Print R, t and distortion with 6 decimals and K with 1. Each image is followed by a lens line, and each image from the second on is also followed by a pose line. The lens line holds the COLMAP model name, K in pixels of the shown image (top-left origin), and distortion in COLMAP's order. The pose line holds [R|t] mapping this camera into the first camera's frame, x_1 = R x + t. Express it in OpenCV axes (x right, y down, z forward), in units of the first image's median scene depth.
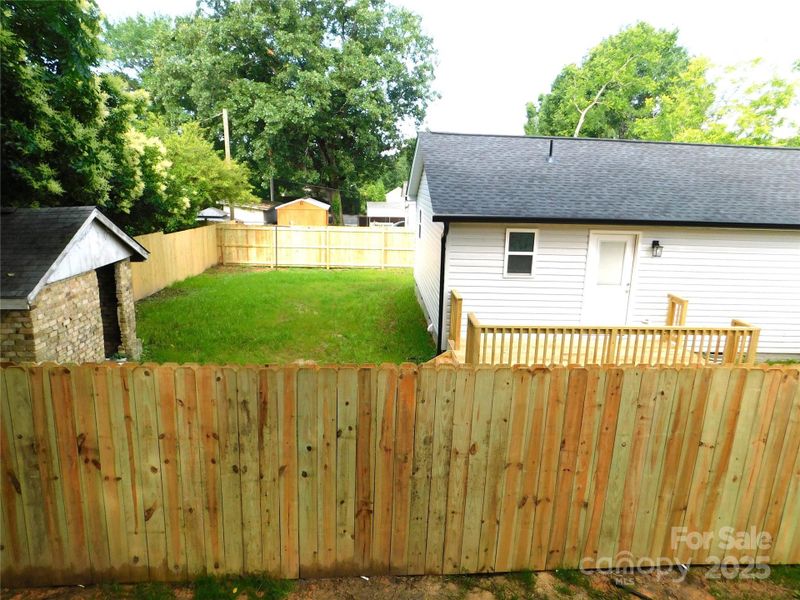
lens RADIAL K [[530.3, 0, 400.0], [0, 530.3, 301.5], [0, 0, 1]] dist [-0.061413, 0.050300]
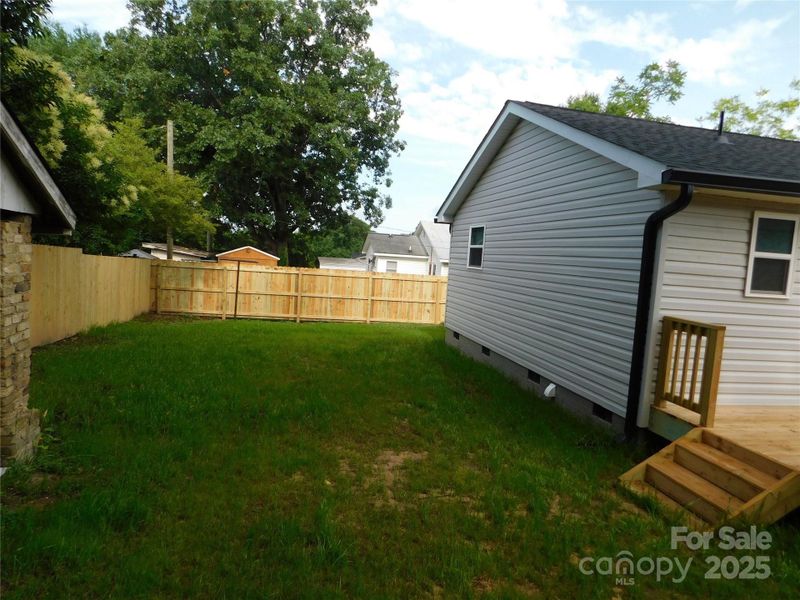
lens RADIAL K [[530.3, 0, 401.5], [0, 530.3, 300.6], [0, 0, 1]] dist [-0.061413, 0.050300]
pose [[0.987103, 0.026882, 0.157815, -0.110473], [-0.004157, 0.989772, -0.142599, 0.017319], [-0.160034, 0.140104, 0.977118, 0.212469]]
